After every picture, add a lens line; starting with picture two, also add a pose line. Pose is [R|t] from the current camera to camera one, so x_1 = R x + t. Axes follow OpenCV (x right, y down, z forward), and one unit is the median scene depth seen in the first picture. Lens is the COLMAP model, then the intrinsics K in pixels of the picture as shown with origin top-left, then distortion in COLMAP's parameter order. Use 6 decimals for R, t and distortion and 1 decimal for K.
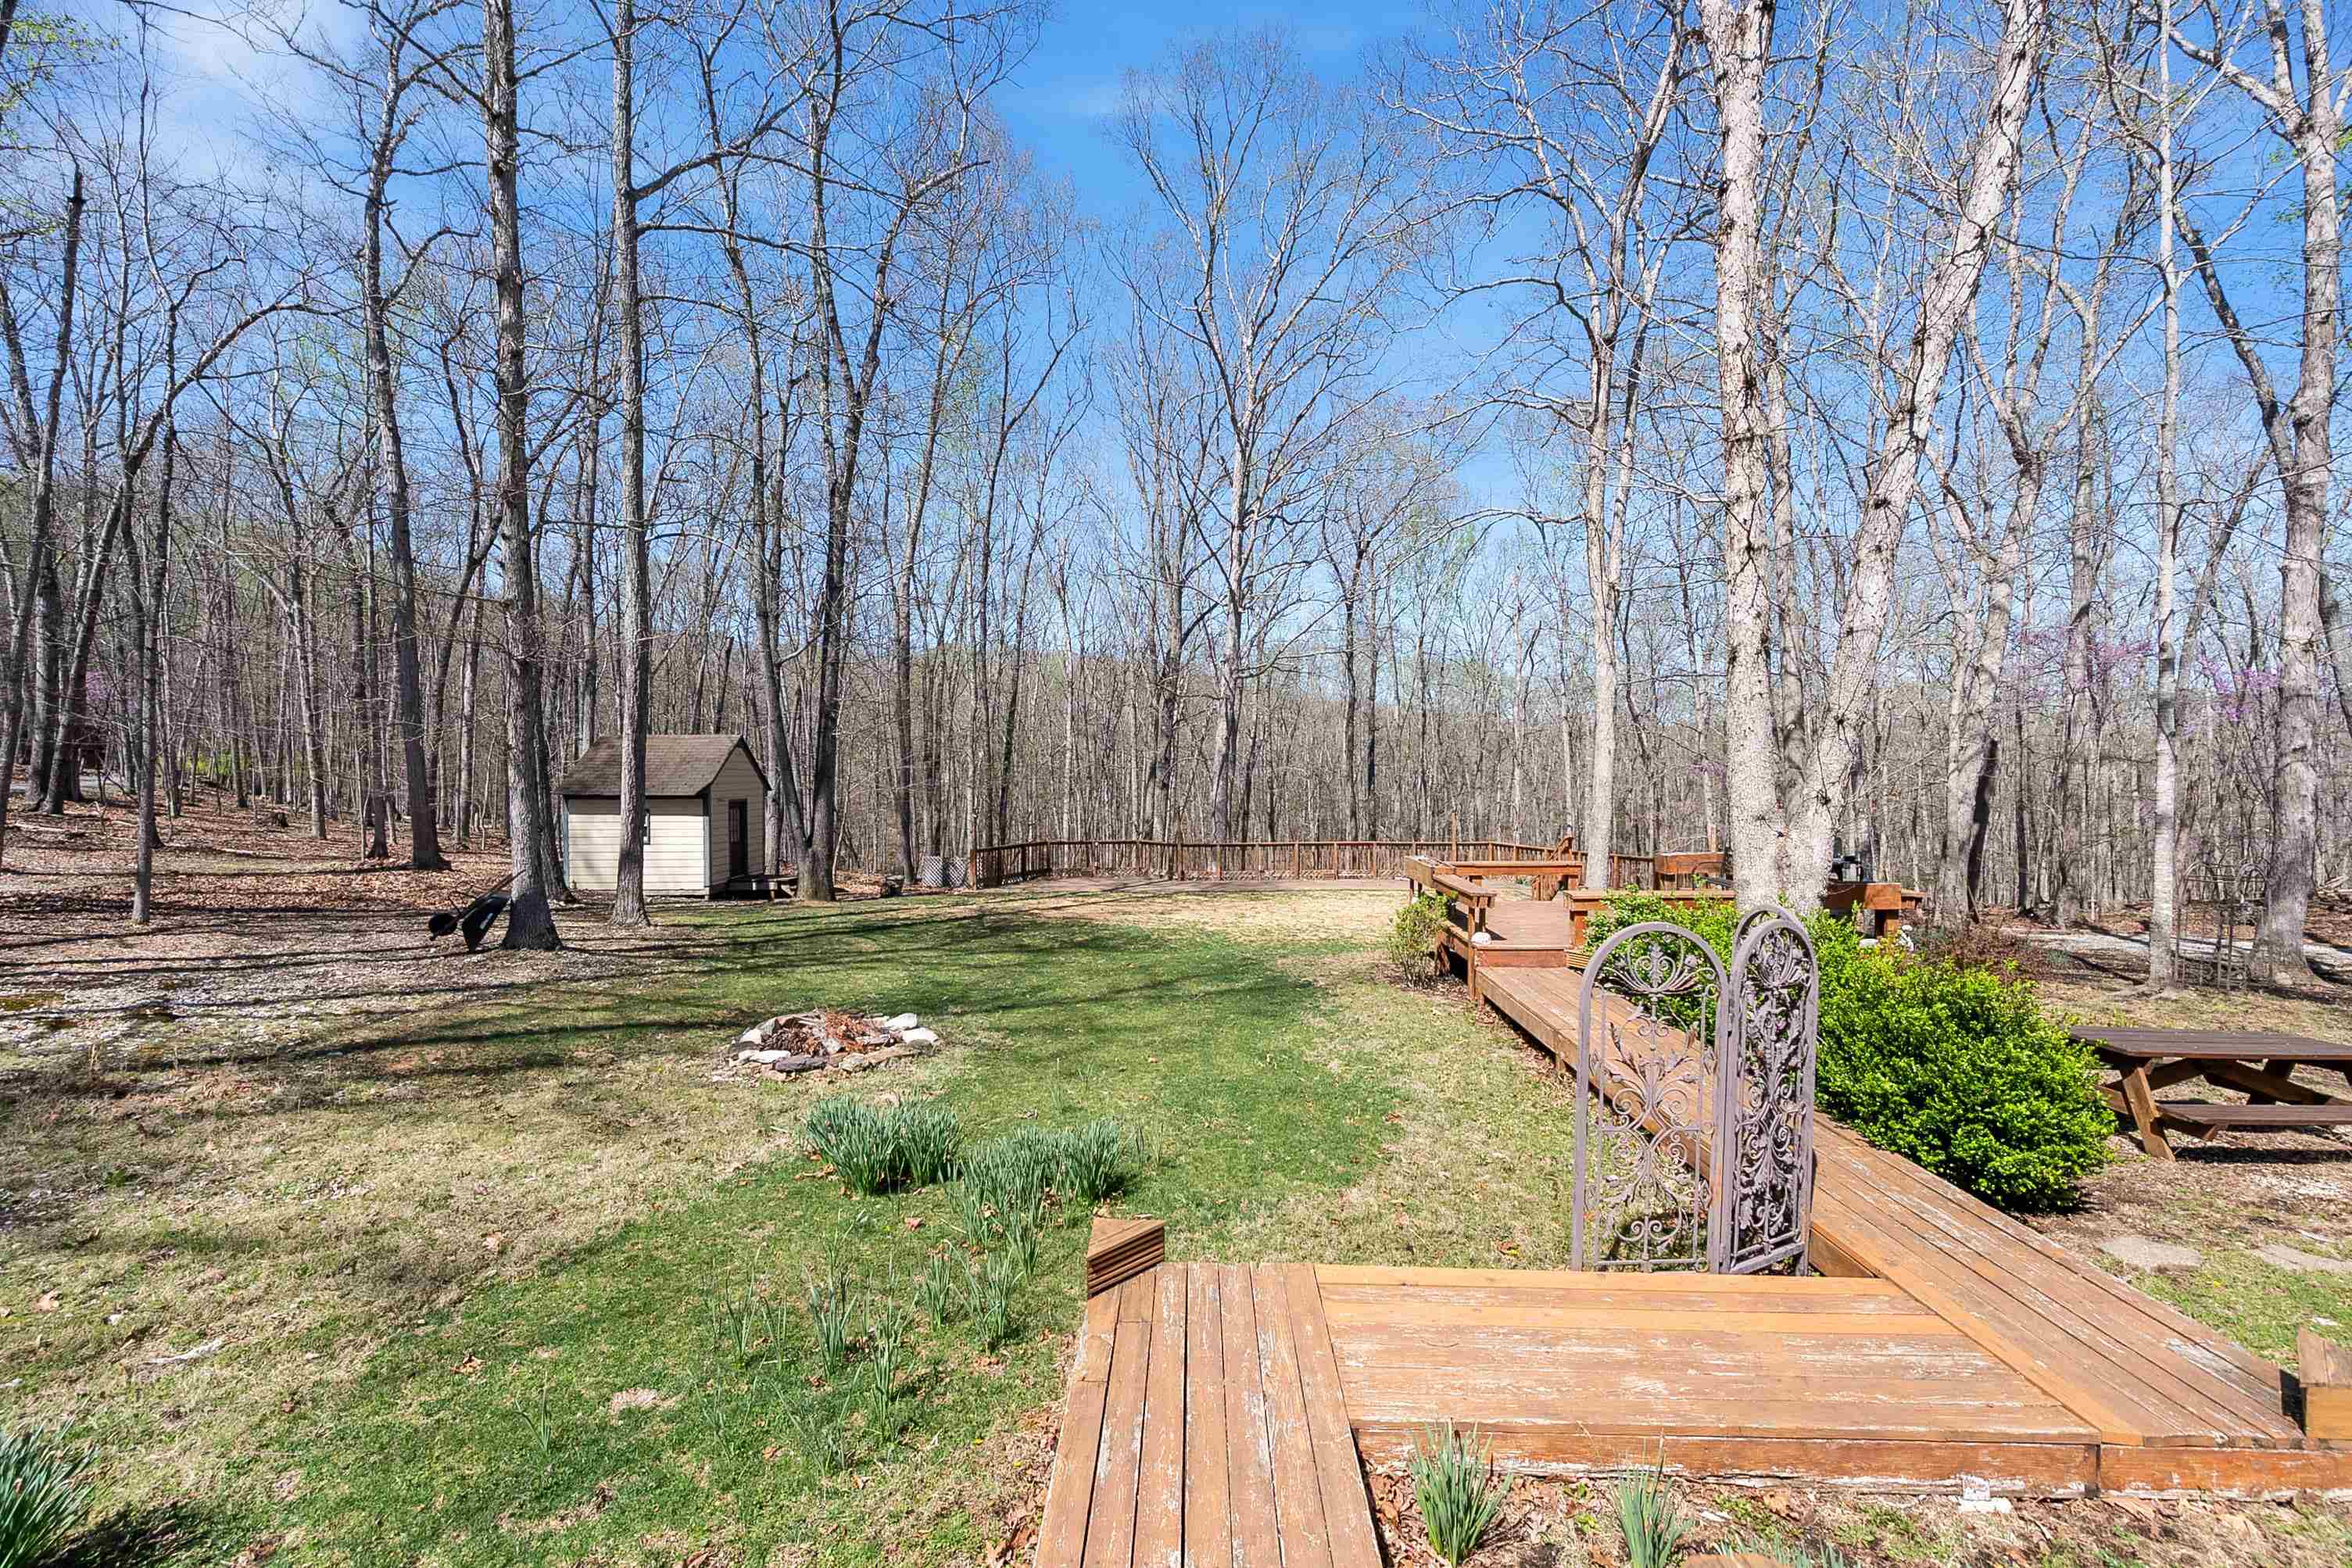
lens RADIAL K [[929.8, 0, 1178.3], [0, 929.8, 787.9], [0, 0, 1]] dist [0.001006, 0.000274]
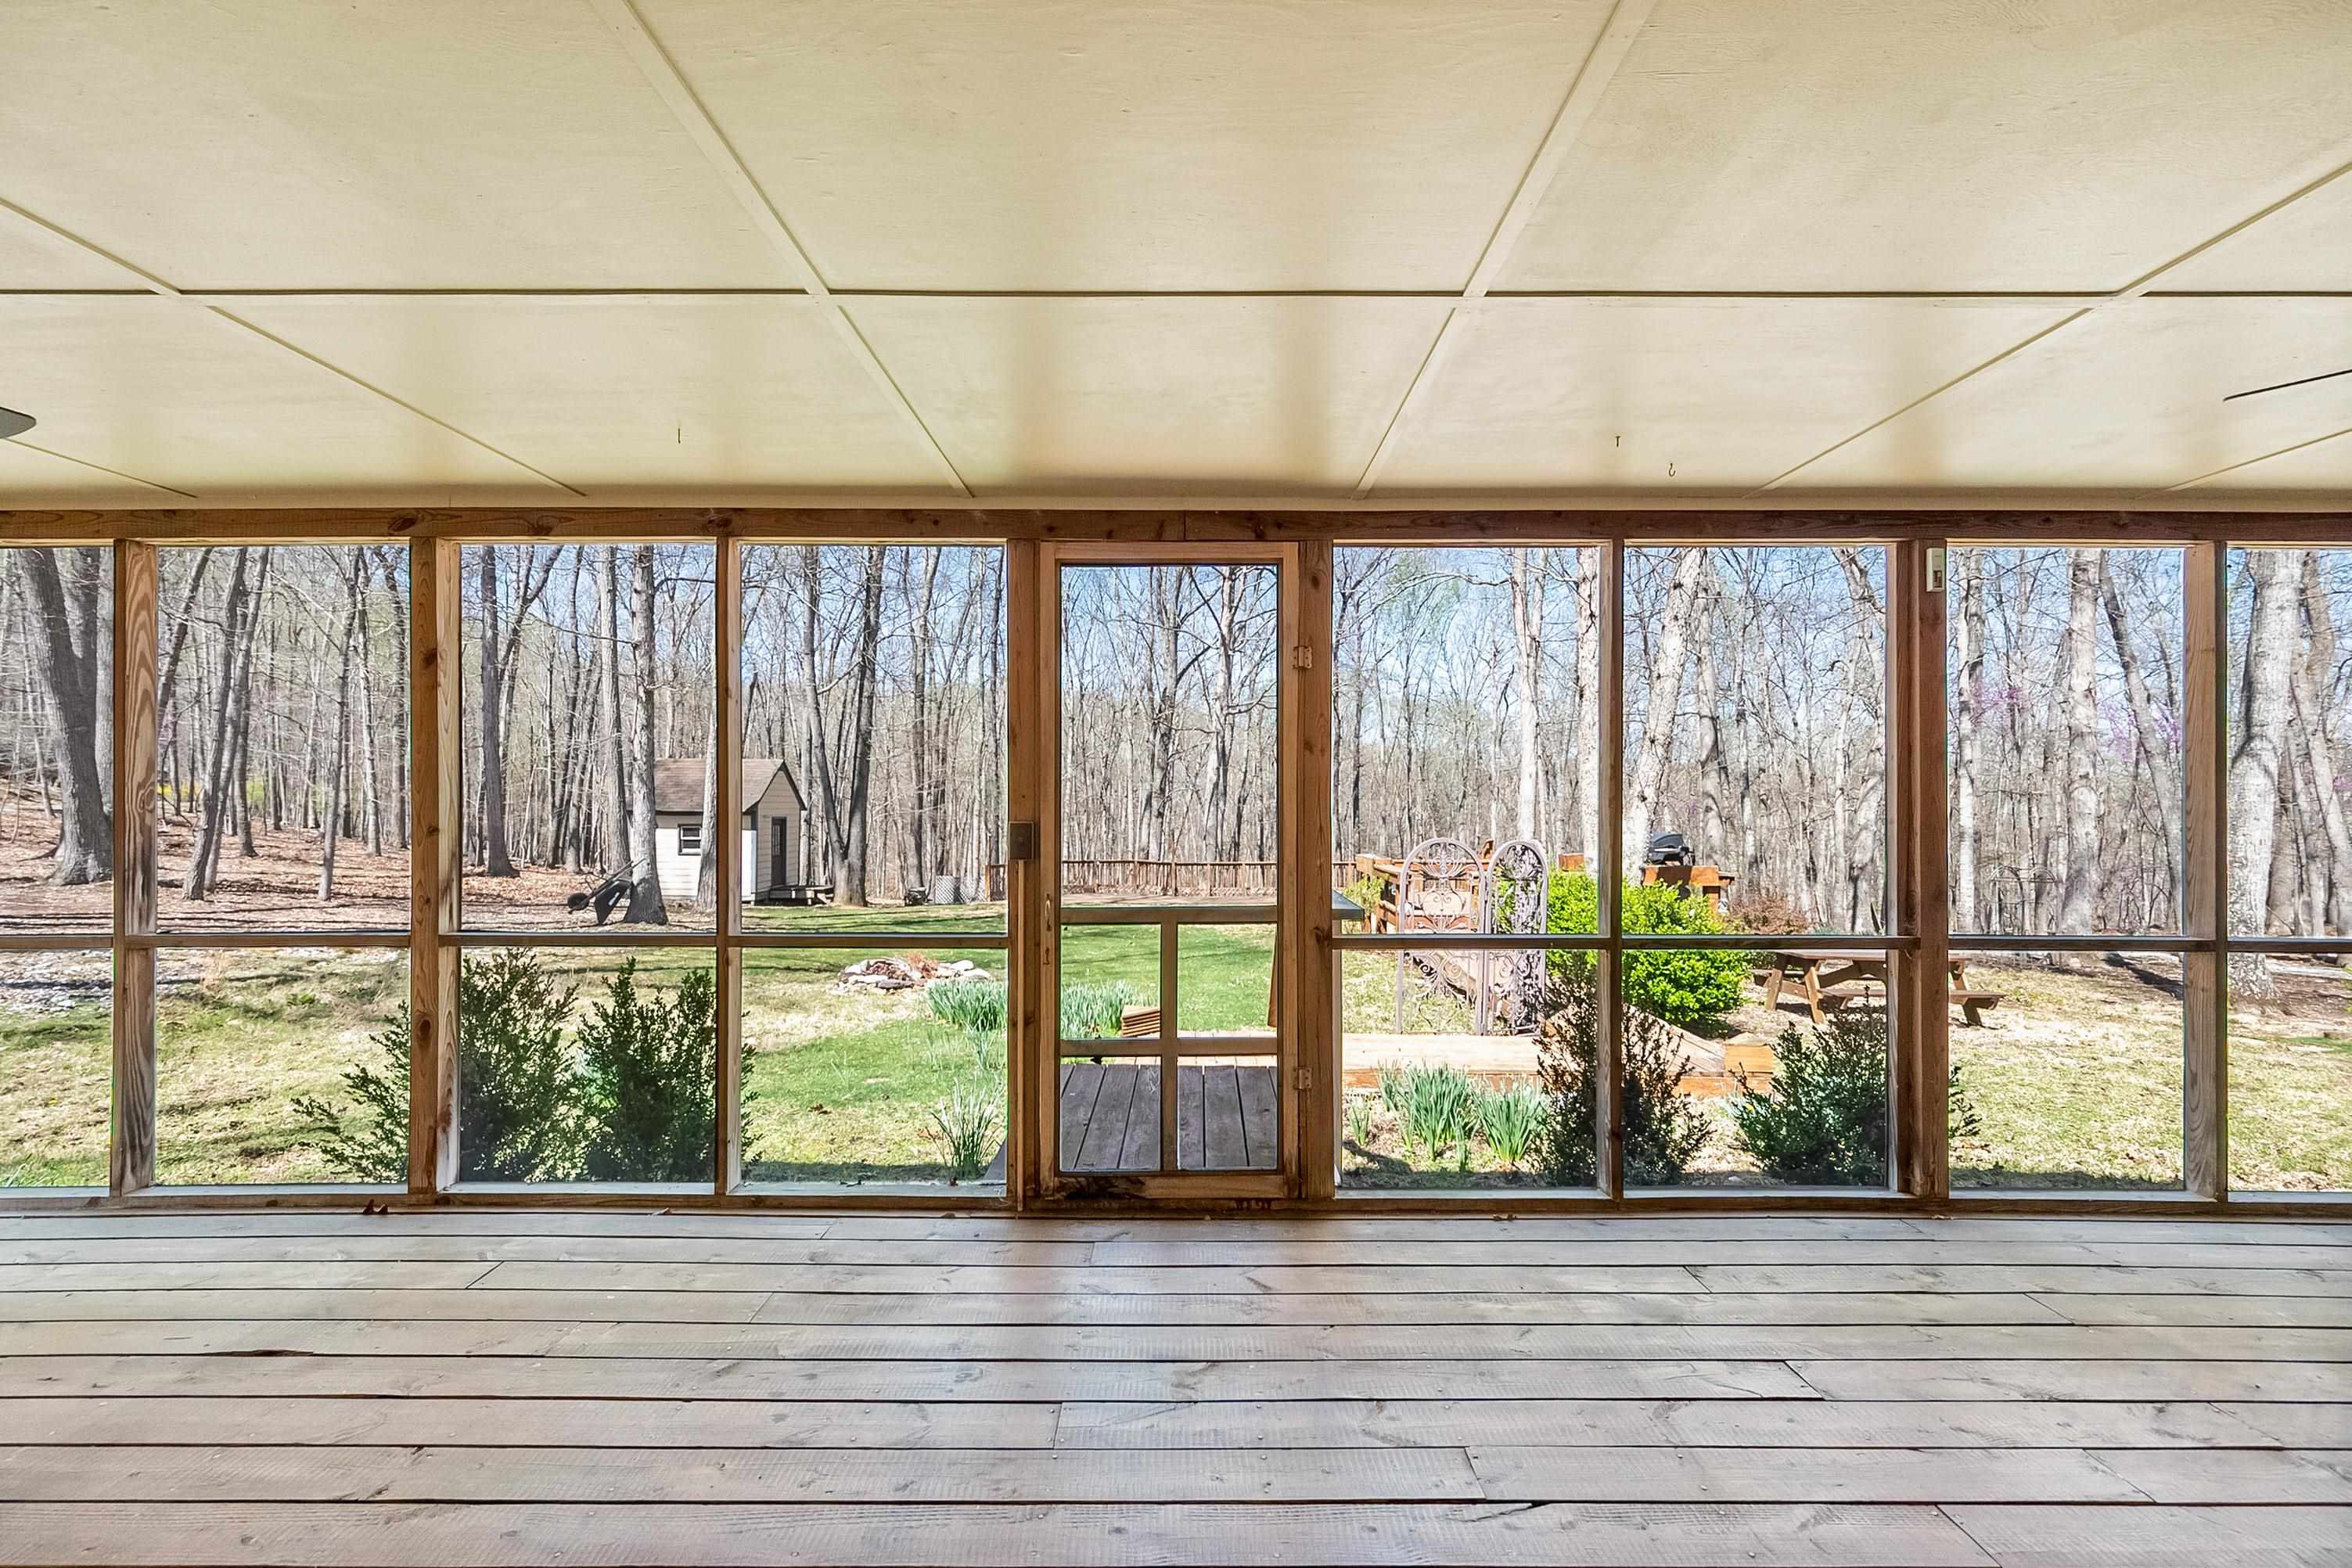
lens RADIAL K [[944.7, 0, 1176.6], [0, 944.7, 796.2], [0, 0, 1]] dist [0.002710, 0.000423]
pose [[0.999951, 0.008950, 0.004166, -0.000380], [-0.008798, 0.999345, -0.035088, 0.018955], [-0.004478, 0.035050, 0.999376, -0.114863]]
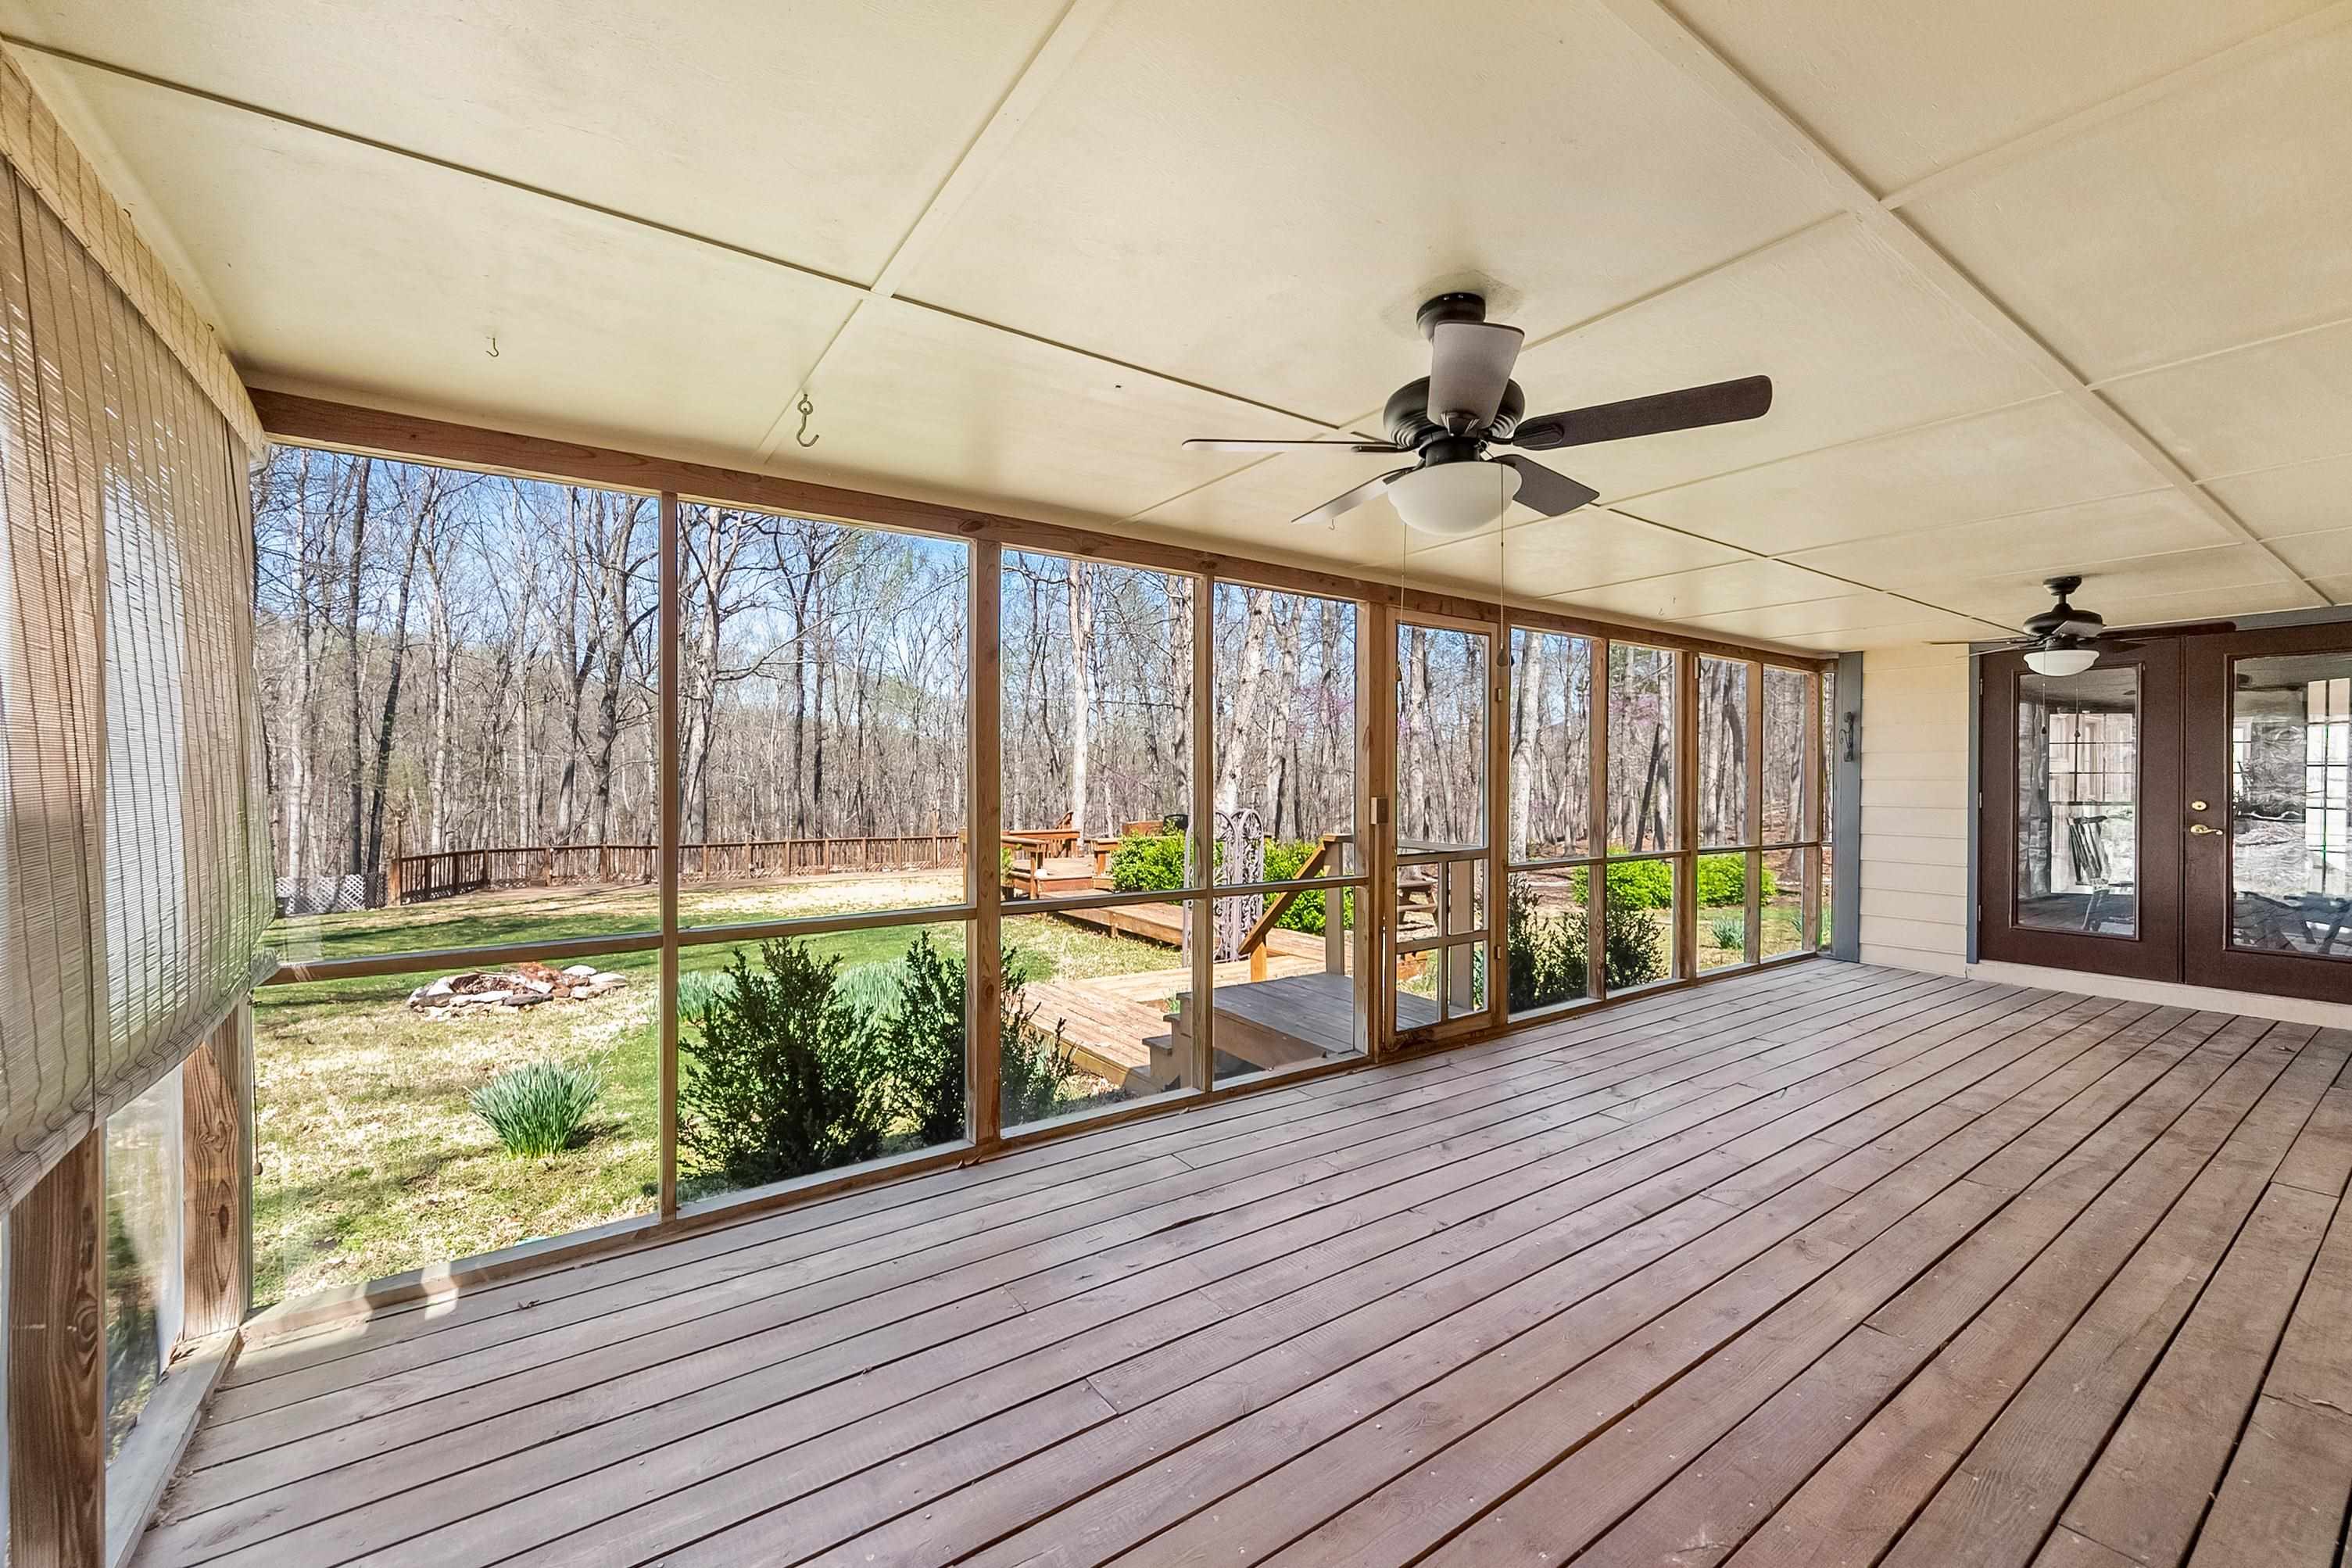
lens RADIAL K [[944.7, 0, 1176.6], [0, 944.7, 796.2], [0, 0, 1]] dist [0.002710, 0.000423]
pose [[0.815040, -0.001474, 0.579402, -0.124958], [0.007409, 0.999942, -0.007879, 0.018896], [-0.579357, 0.010714, 0.815004, -0.115481]]
